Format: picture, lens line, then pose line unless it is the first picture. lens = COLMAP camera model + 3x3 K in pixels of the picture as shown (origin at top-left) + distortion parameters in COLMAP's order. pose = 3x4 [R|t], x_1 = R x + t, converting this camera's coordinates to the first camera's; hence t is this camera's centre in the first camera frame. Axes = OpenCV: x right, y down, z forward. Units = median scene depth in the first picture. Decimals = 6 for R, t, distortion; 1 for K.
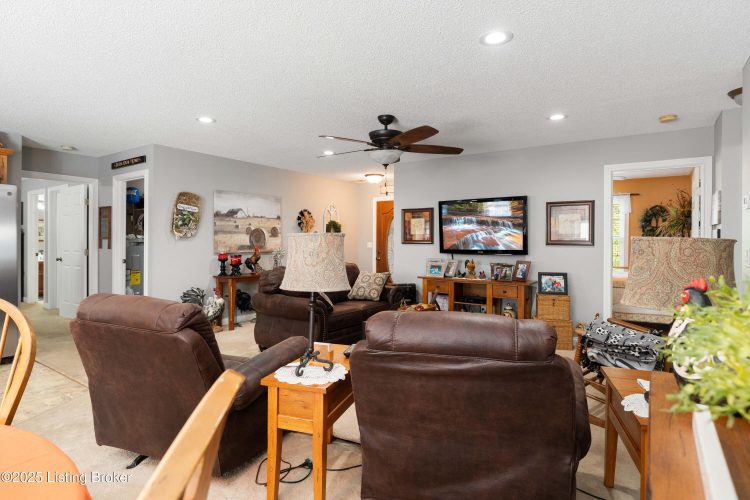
lens RADIAL K [[408.9, 0, 375.0], [0, 408.9, 250.0], [0, 0, 1]] dist [-0.000366, -0.000034]
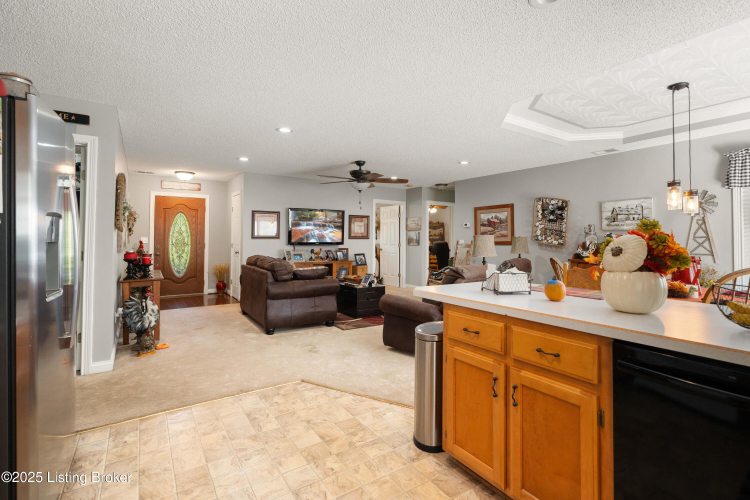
lens RADIAL K [[343.0, 0, 377.2], [0, 343.0, 238.2], [0, 0, 1]] dist [-0.000801, -0.000085]
pose [[0.399225, -0.006107, 0.916833, -0.821747], [0.016161, 0.999869, -0.000377, -0.010610], [-0.916711, 0.014967, 0.399271, 0.263572]]
